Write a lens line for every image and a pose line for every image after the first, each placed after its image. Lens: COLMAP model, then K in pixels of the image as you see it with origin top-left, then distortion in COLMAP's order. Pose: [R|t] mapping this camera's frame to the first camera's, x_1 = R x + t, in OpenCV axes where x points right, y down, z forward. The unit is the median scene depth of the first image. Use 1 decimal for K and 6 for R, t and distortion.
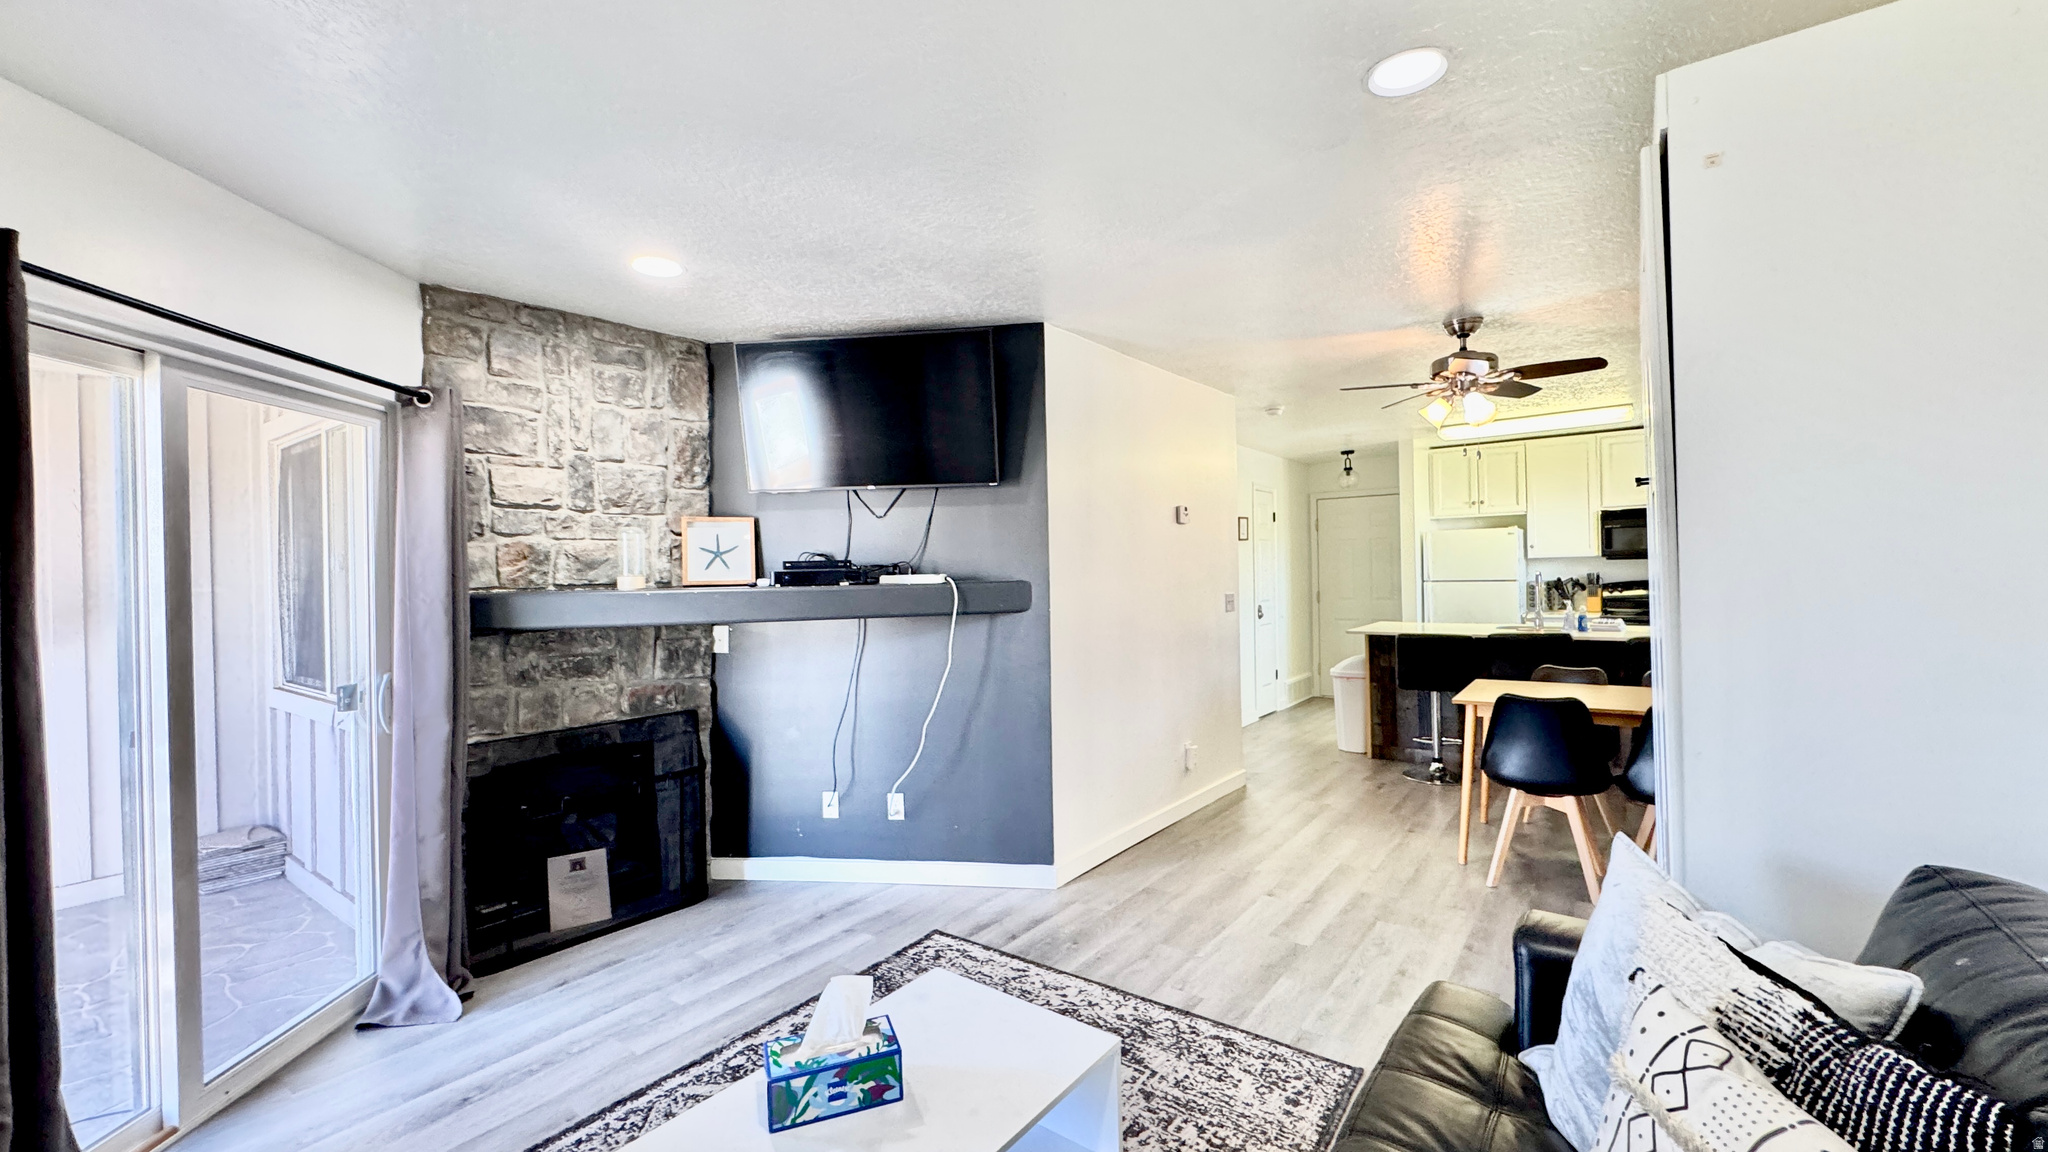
lens RADIAL K [[818.4, 0, 1026.7], [0, 818.4, 573.9], [0, 0, 1]] dist [-0.000917, -0.000383]
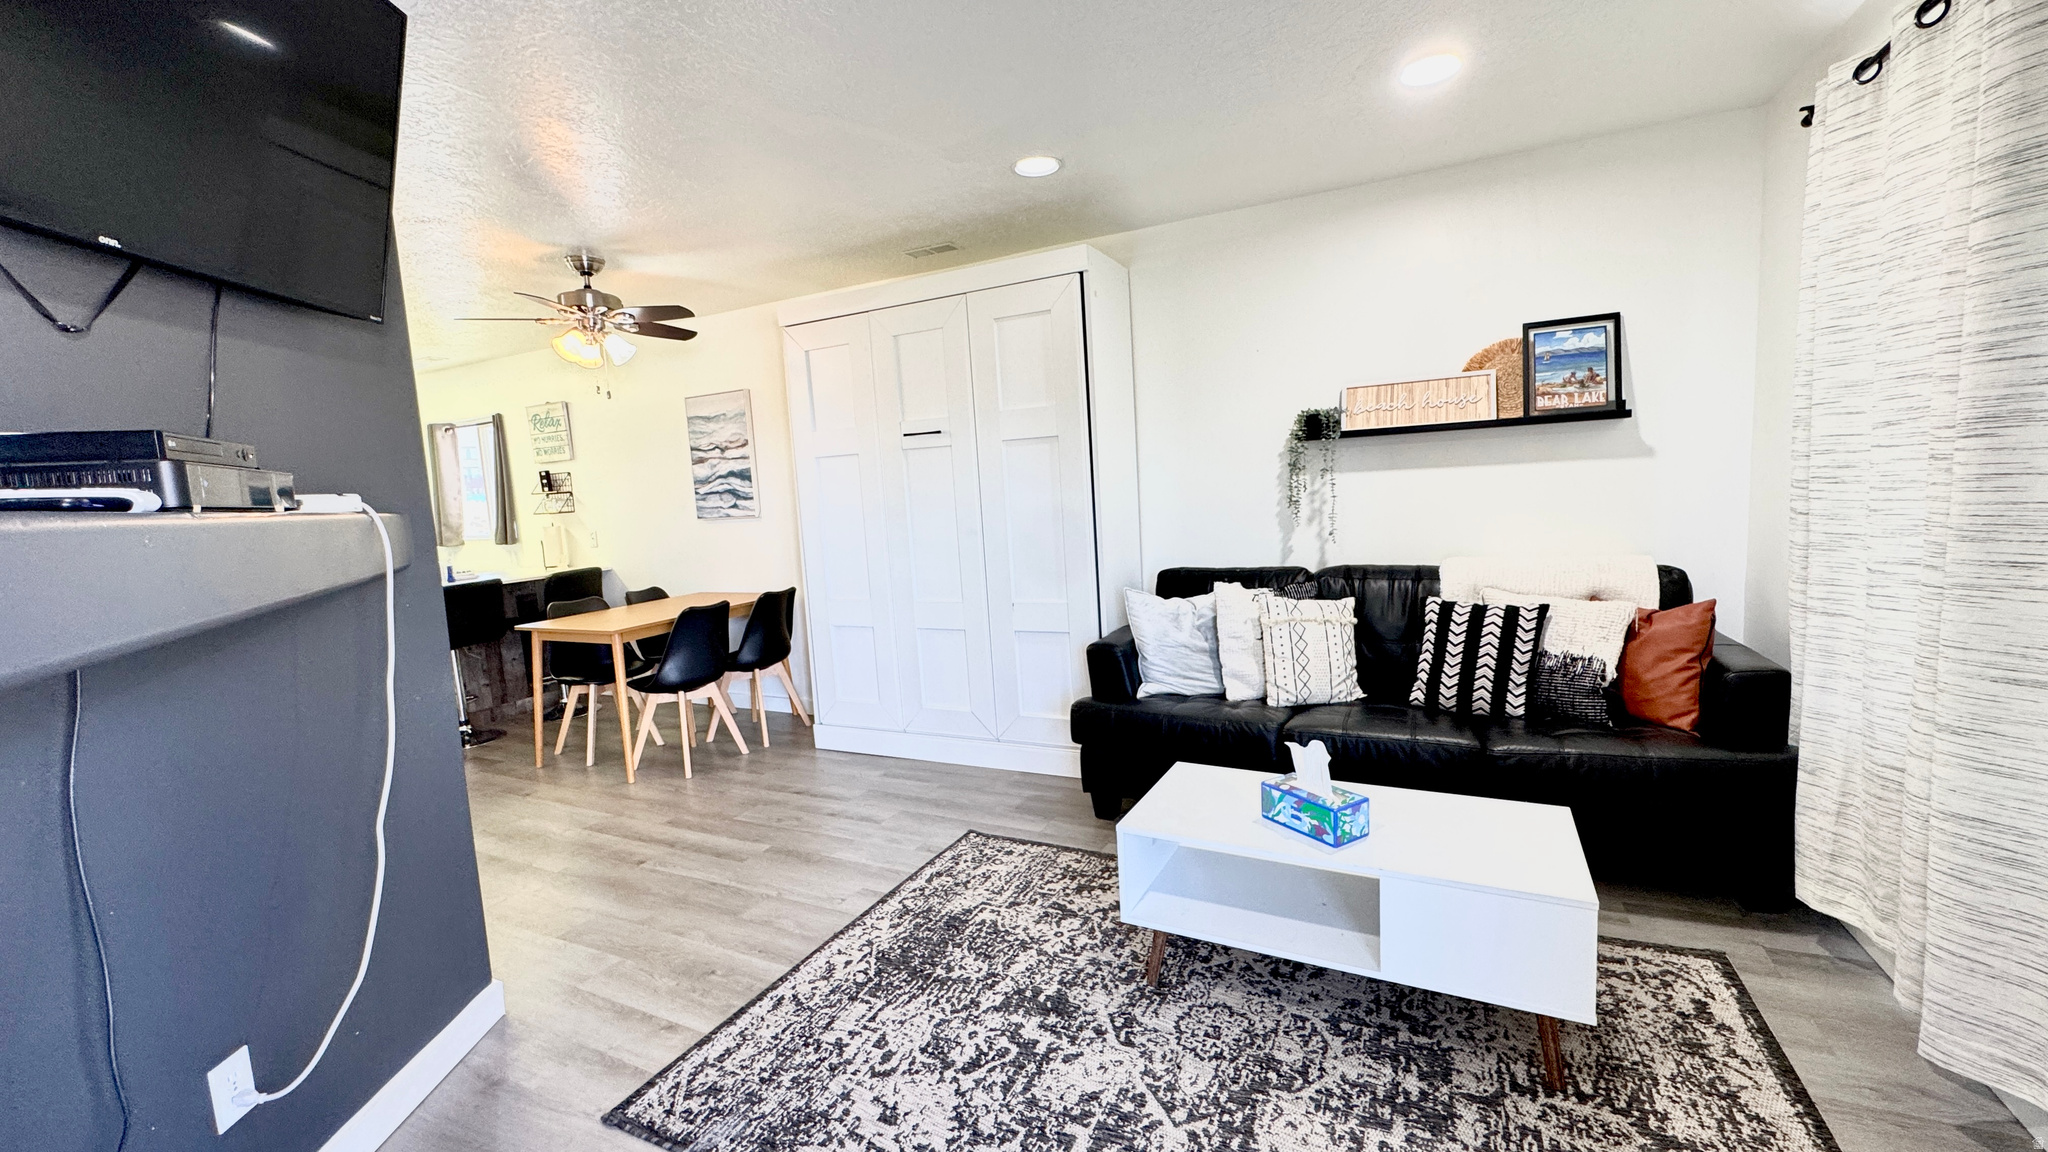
lens RADIAL K [[818.4, 0, 1026.7], [0, 818.4, 575.1], [0, 0, 1]] dist [-0.000917, -0.000383]
pose [[-0.170261, -0.073982, 0.982618, -0.607636], [0.063153, 0.994308, 0.085805, 0.029466], [-0.983373, 0.076664, -0.164620, 0.687141]]
